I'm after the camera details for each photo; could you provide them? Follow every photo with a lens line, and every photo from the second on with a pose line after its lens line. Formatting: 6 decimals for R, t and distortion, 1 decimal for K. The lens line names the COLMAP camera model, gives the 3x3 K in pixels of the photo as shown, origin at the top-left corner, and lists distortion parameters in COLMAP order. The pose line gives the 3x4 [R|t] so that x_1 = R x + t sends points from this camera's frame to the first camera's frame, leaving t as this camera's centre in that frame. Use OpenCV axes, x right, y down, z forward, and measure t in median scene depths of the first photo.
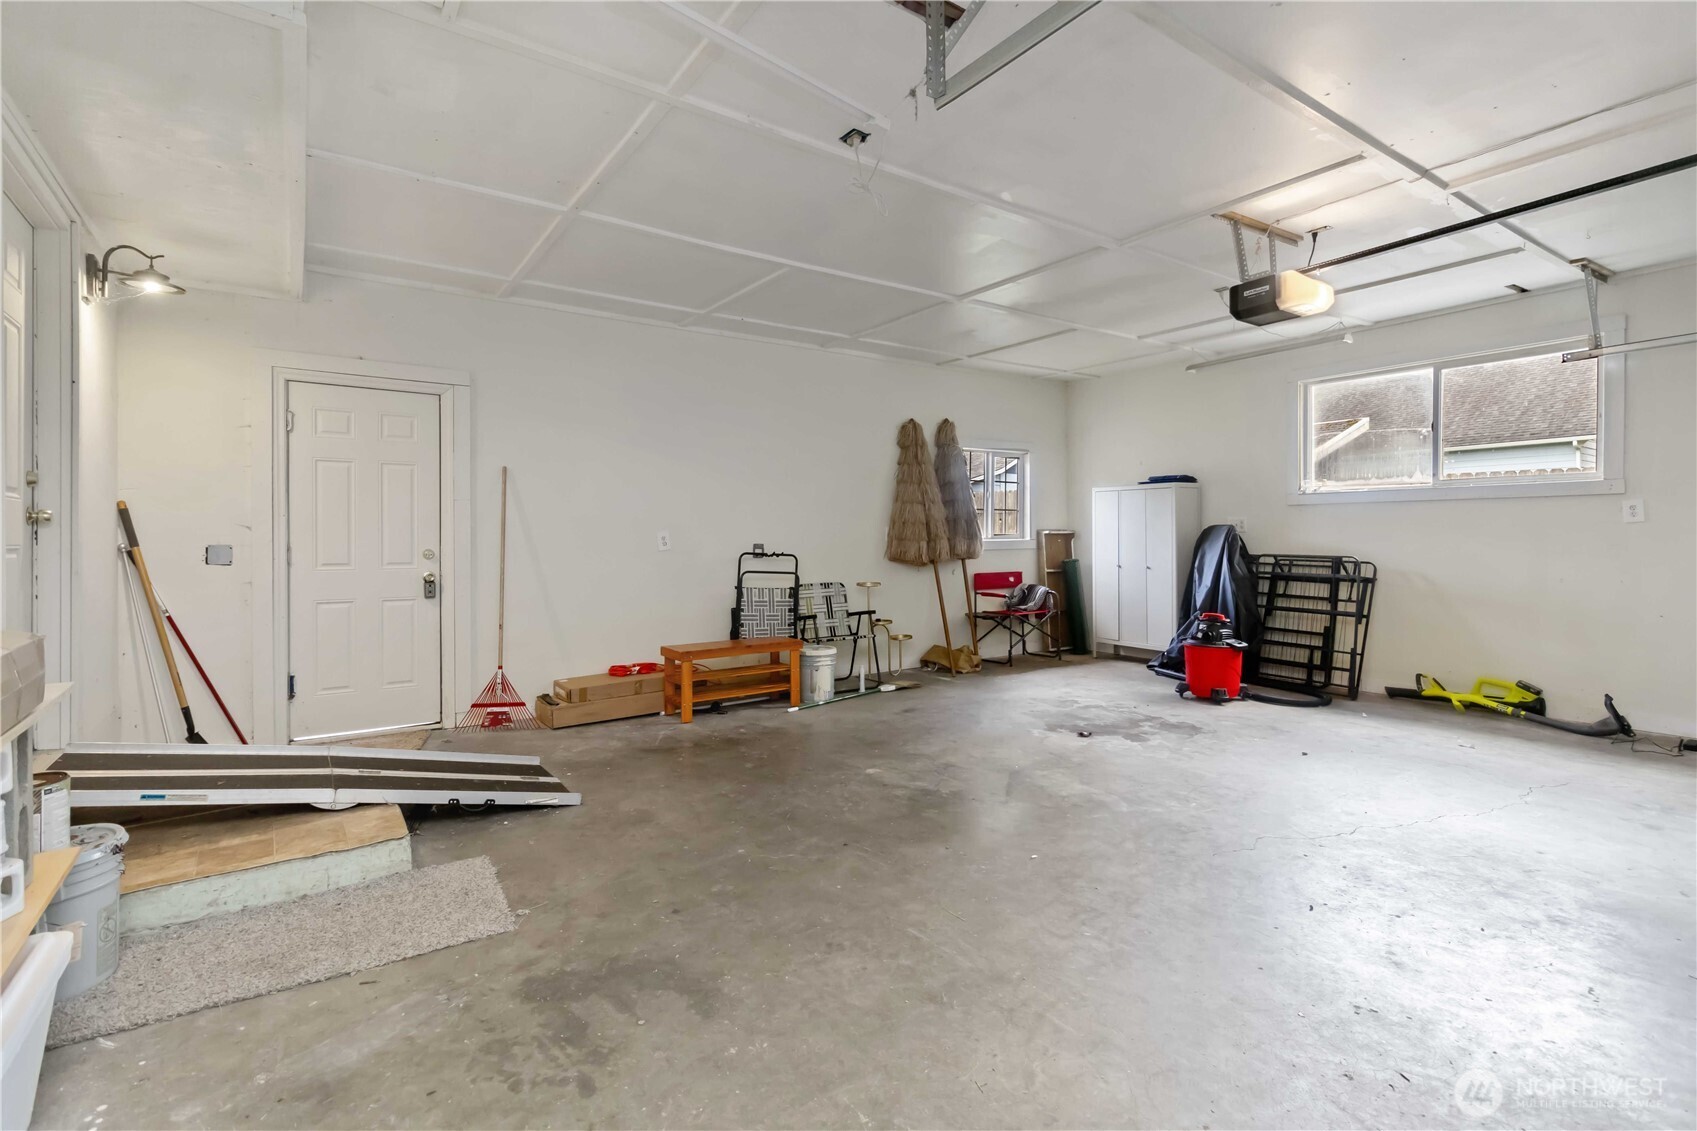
lens RADIAL K [[792.1, 0, 860.6], [0, 792.1, 542.1], [0, 0, 1]] dist [0.002743, 0.000396]
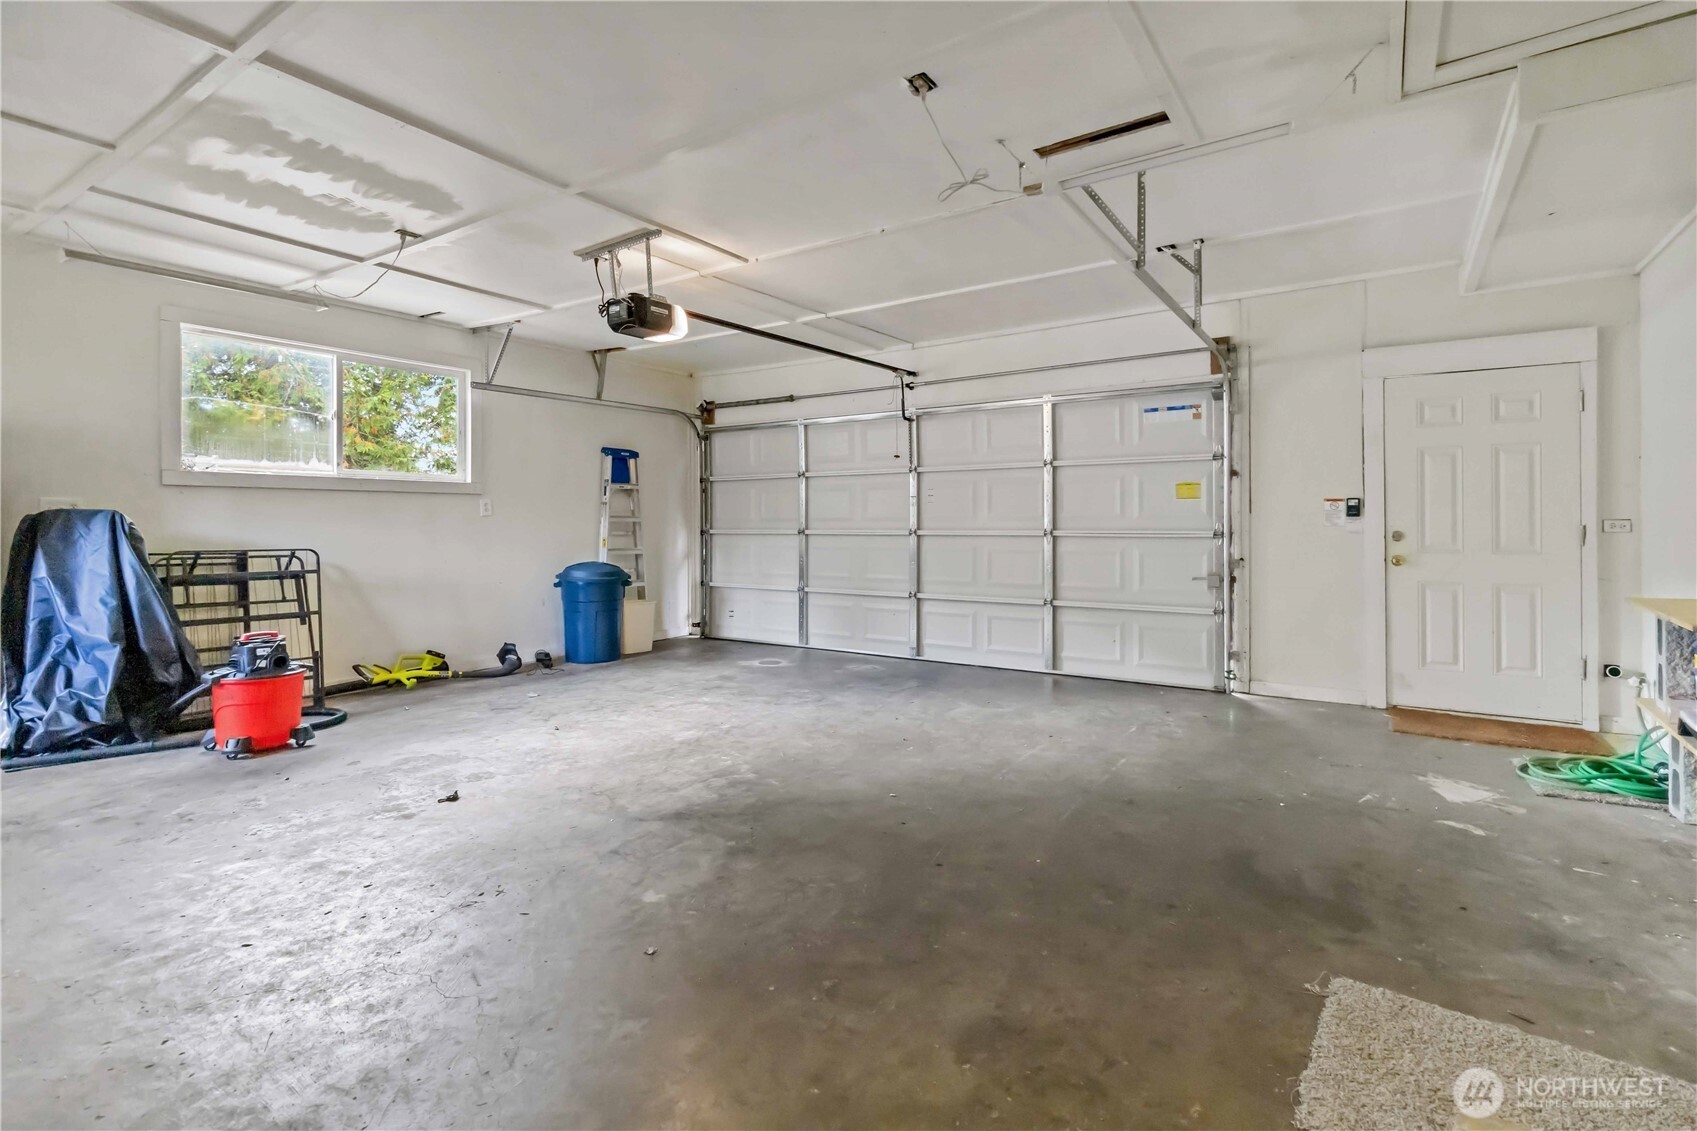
lens RADIAL K [[808.5, 0, 859.6], [0, 808.5, 529.0], [0, 0, 1]] dist [0.003190, 0.000401]
pose [[-0.367898, -0.000116, 0.929866, -0.731697], [0.011082, 0.999928, 0.004509, -0.001830], [-0.929800, 0.011964, -0.367870, 1.239513]]
